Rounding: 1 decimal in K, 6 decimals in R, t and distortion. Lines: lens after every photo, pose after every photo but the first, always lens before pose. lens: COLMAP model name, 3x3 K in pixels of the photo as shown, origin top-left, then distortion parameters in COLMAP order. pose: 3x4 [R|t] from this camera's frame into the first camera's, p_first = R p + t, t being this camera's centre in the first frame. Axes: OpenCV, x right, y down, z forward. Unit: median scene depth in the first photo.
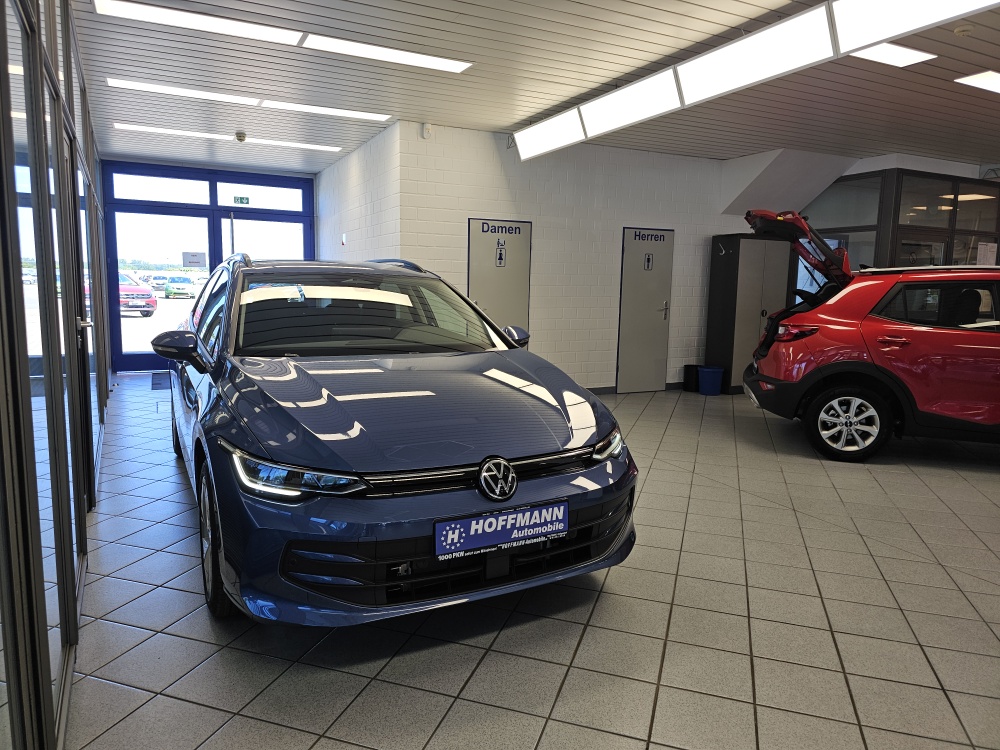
lens RADIAL K [[682.6, 0, 512.4], [0, 682.6, 373.0], [0, 0, 1]] dist [0.075925, -0.100421]
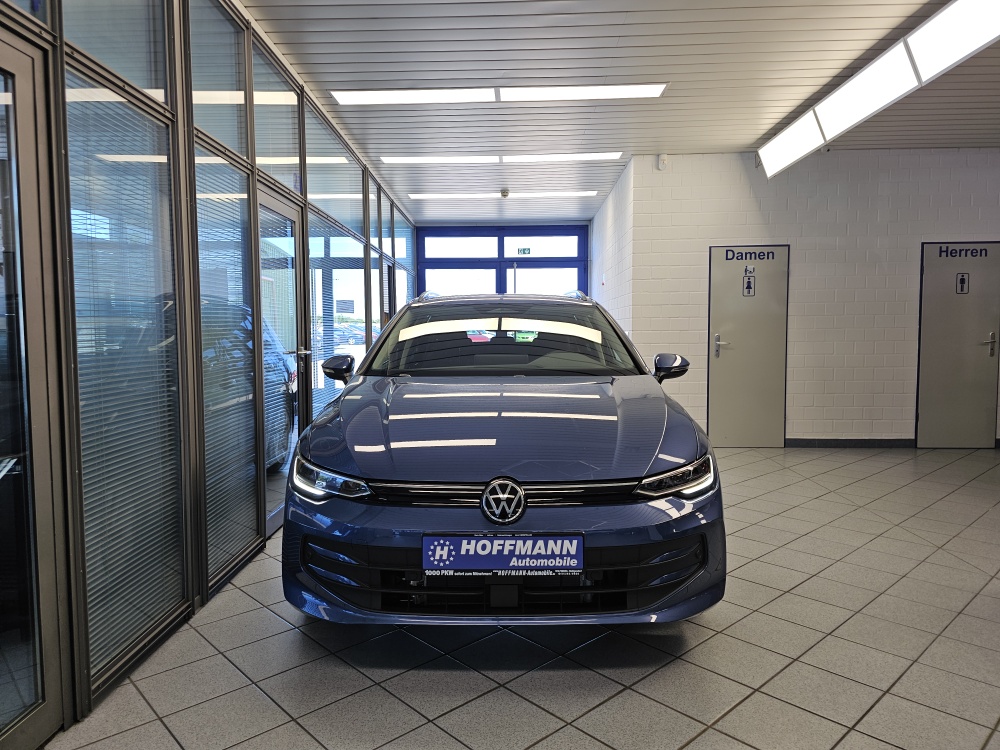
lens RADIAL K [[693.2, 0, 503.9], [0, 693.2, 371.8], [0, 0, 1]] dist [0.030421, -0.040042]
pose [[0.868372, 0.004909, -0.495889, 0.438409], [-0.040980, 0.997241, -0.061890, 0.036115], [0.494217, 0.074065, 0.866178, 0.155534]]
